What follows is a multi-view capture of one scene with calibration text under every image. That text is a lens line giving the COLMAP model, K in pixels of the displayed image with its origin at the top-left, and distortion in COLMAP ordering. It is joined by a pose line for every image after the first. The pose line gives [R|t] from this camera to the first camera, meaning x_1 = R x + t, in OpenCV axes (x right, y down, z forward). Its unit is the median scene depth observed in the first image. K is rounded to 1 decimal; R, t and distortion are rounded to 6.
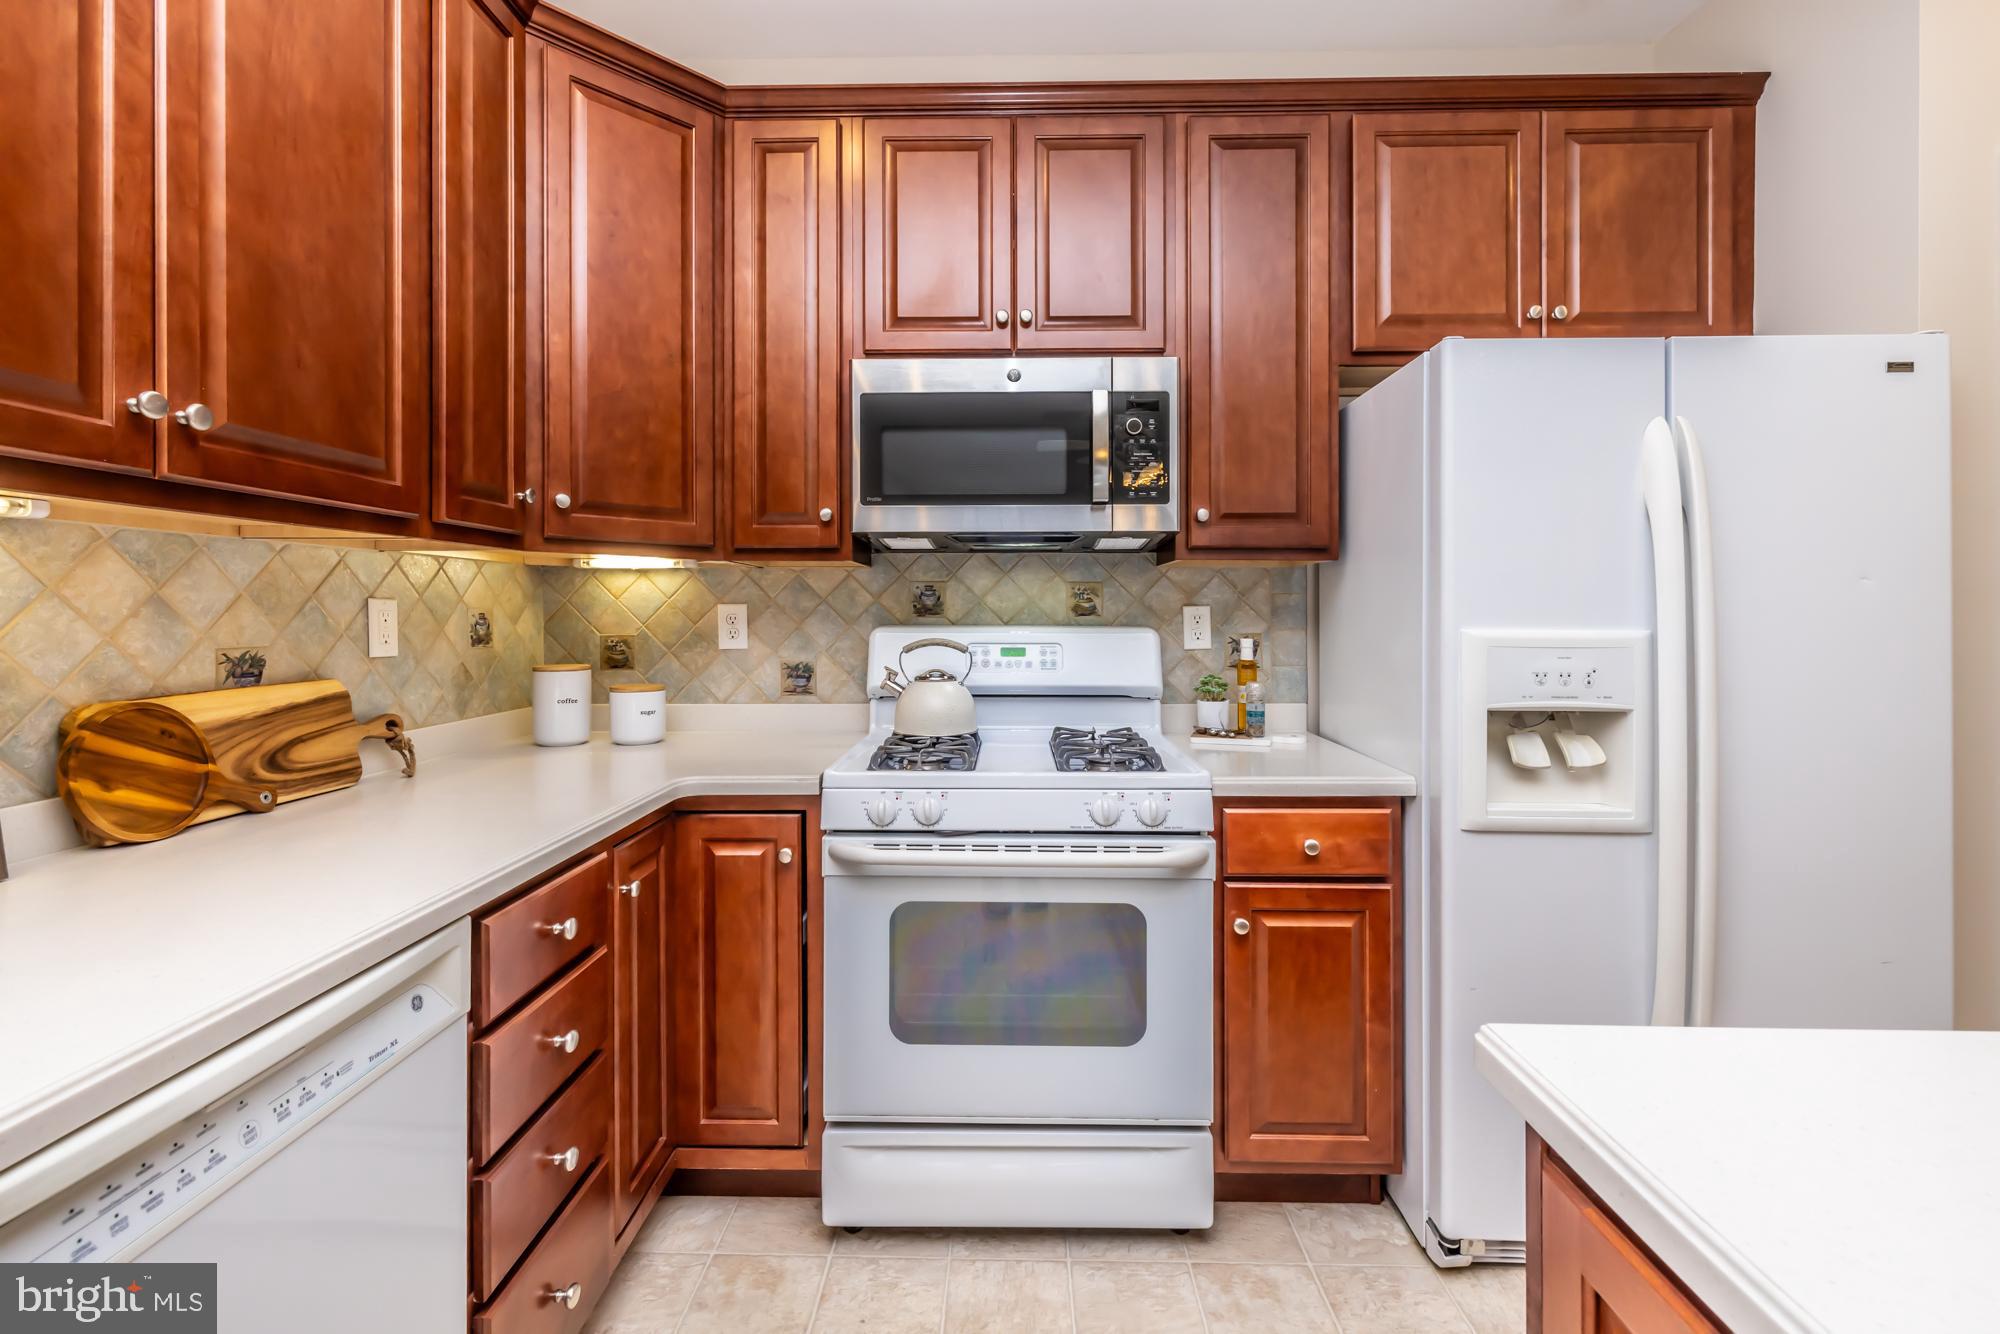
lens RADIAL K [[848.6, 0, 996.6], [0, 848.6, 613.8], [0, 0, 1]] dist [-0.002145, -0.000805]
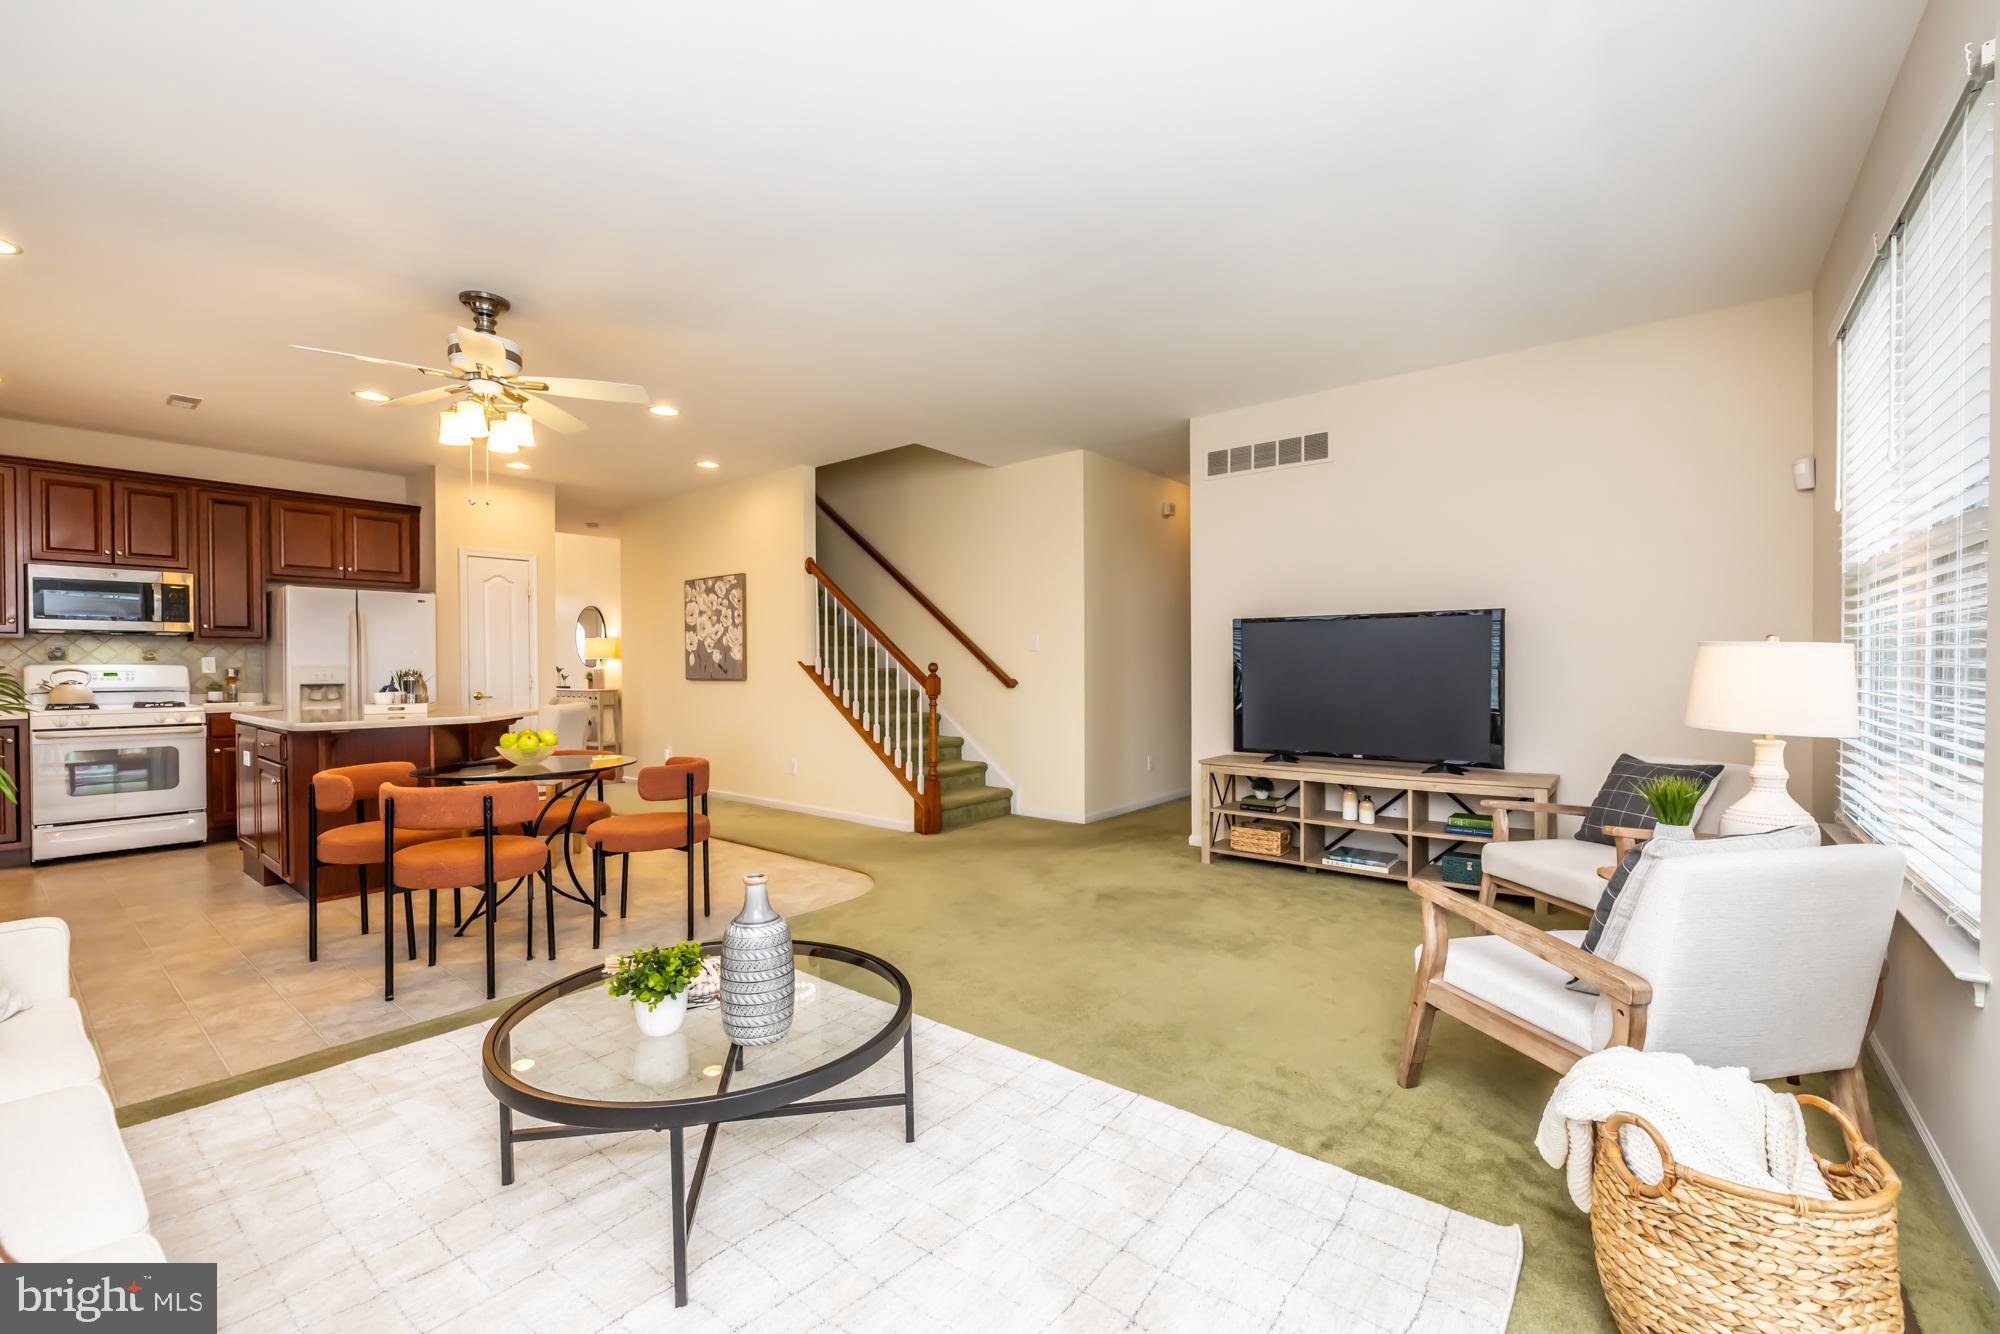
lens RADIAL K [[848.6, 0, 999.0], [0, 848.6, 667.5], [0, 0, 1]] dist [-0.002145, -0.000805]
pose [[0.609510, -0.000669, 0.792778, -0.424241], [0.005107, 0.999982, -0.003082, 0.052861], [-0.792762, 0.005927, 0.609503, -3.080234]]
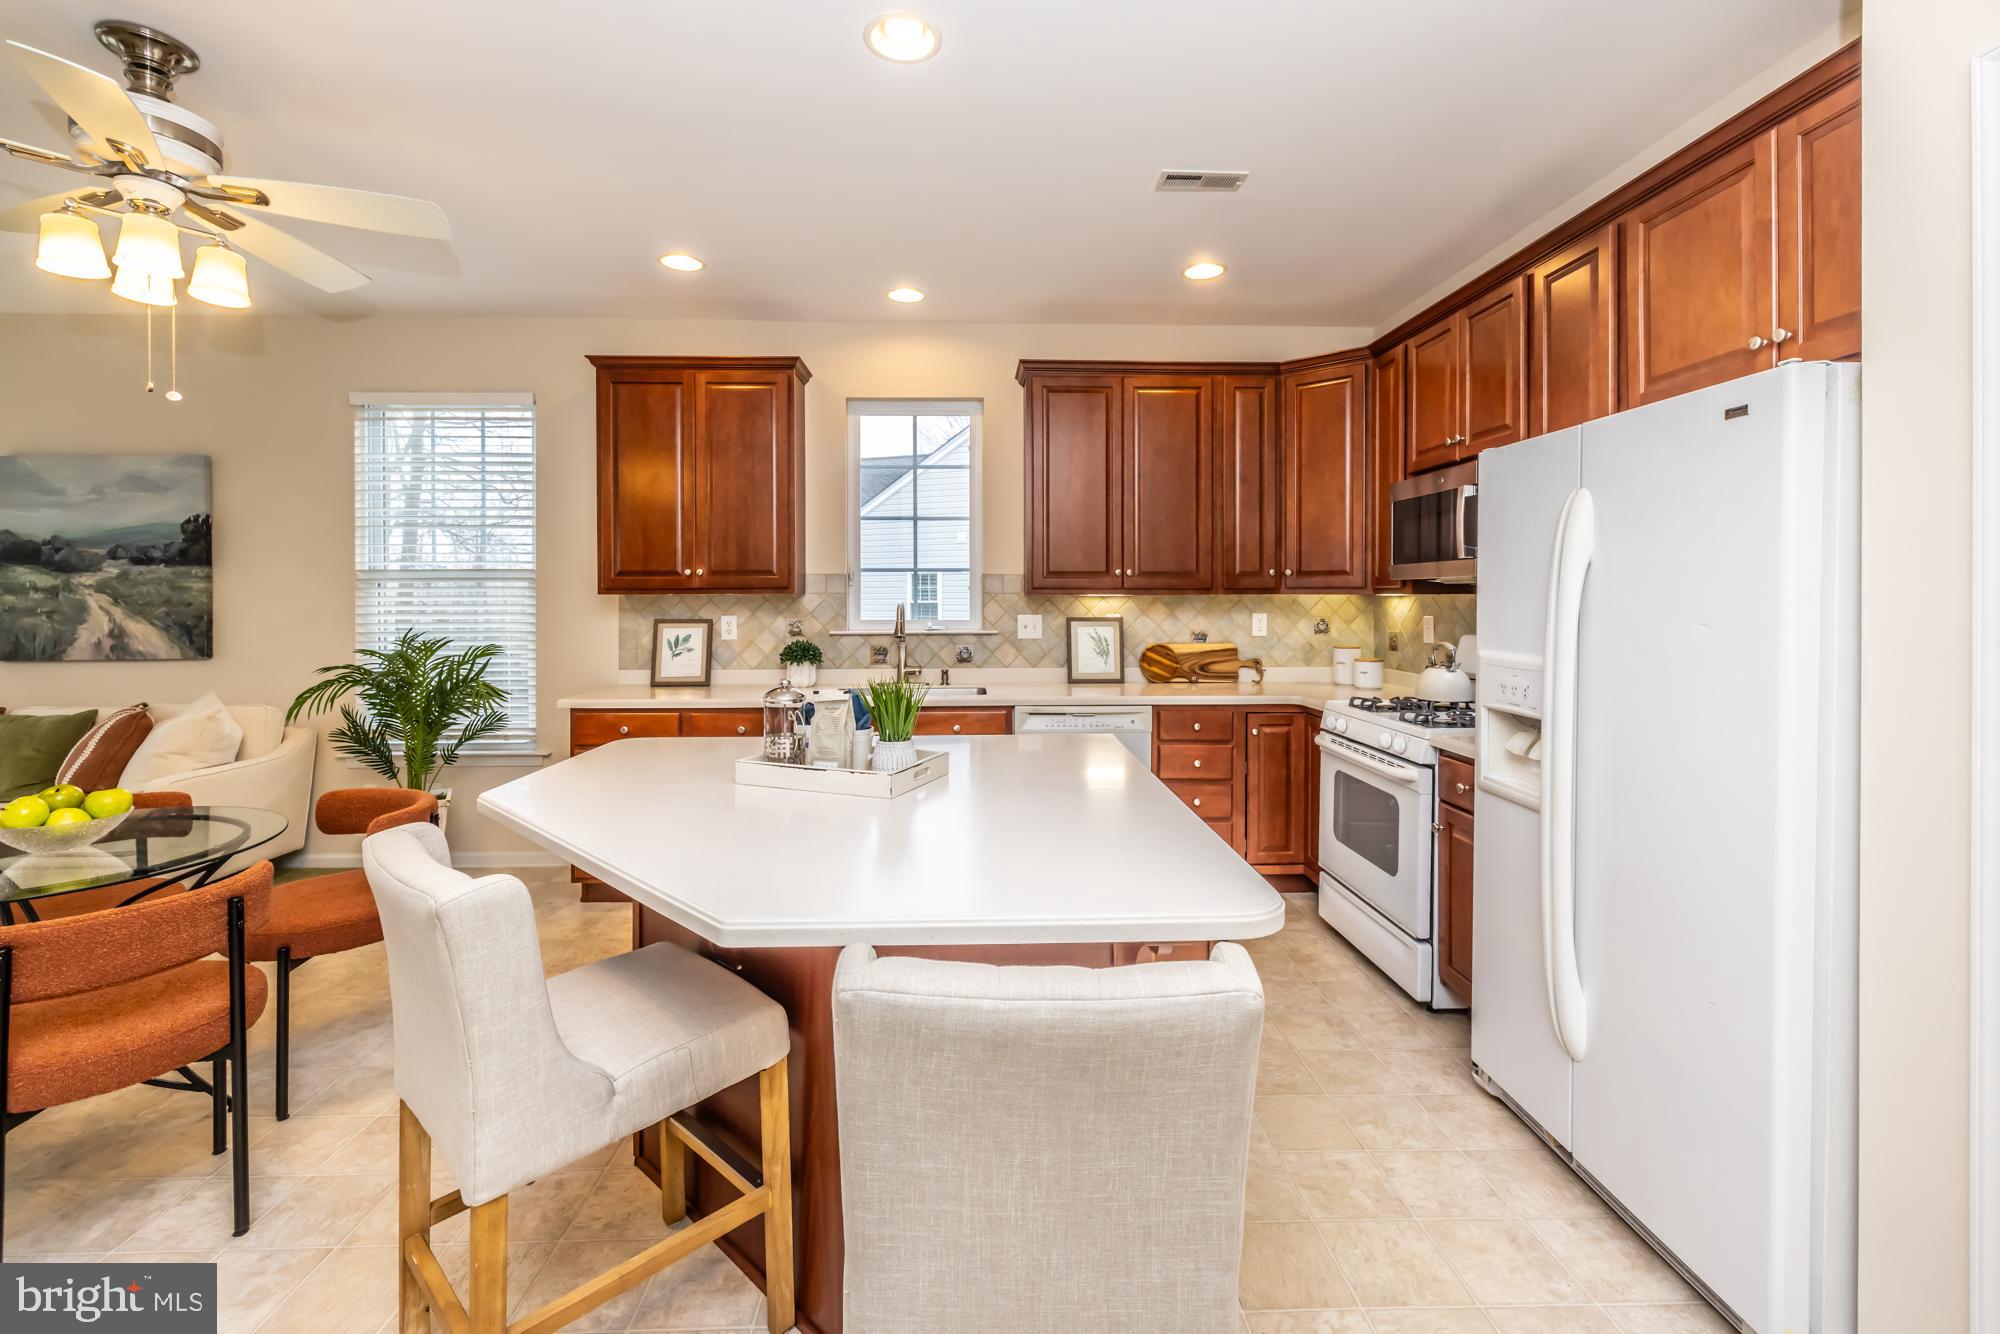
lens RADIAL K [[848.6, 0, 999.9], [0, 848.6, 610.2], [0, 0, 1]] dist [-0.002145, -0.000805]
pose [[0.064071, 0.015902, -0.997819, 1.585716], [-0.002370, 0.999873, 0.015782, -0.059003], [0.997943, 0.001354, 0.064101, 0.061222]]
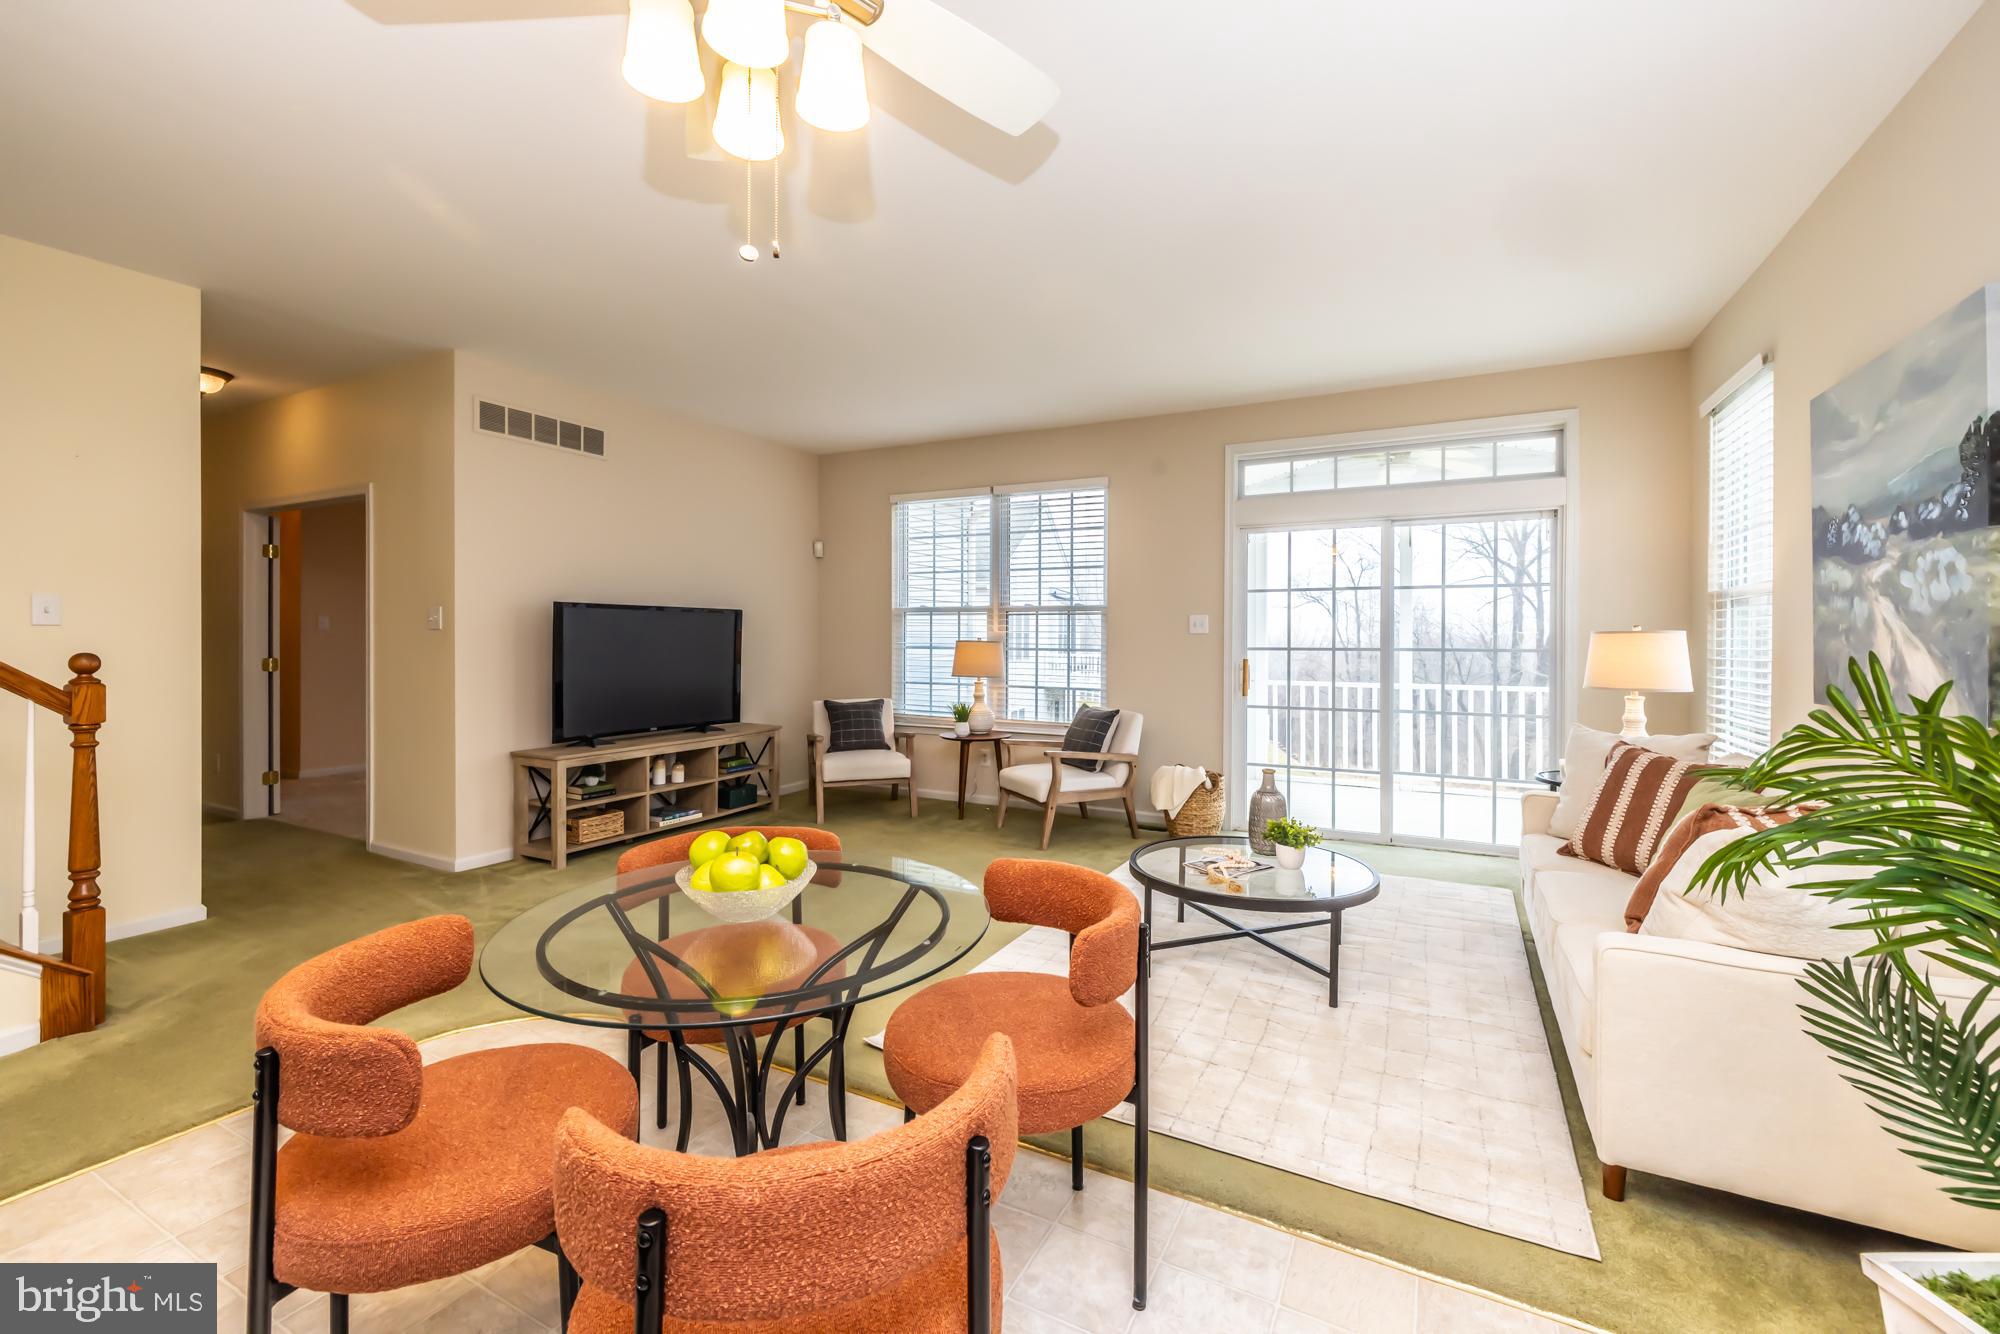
lens RADIAL K [[848.6, 0, 985.0], [0, 848.6, 634.3], [0, 0, 1]] dist [-0.002145, -0.000805]
pose [[-0.894588, -0.000159, 0.446892, -0.108197], [-0.000334, 1.000000, -0.000313, -0.007121], [-0.446892, -0.000430, -0.894588, -0.428608]]
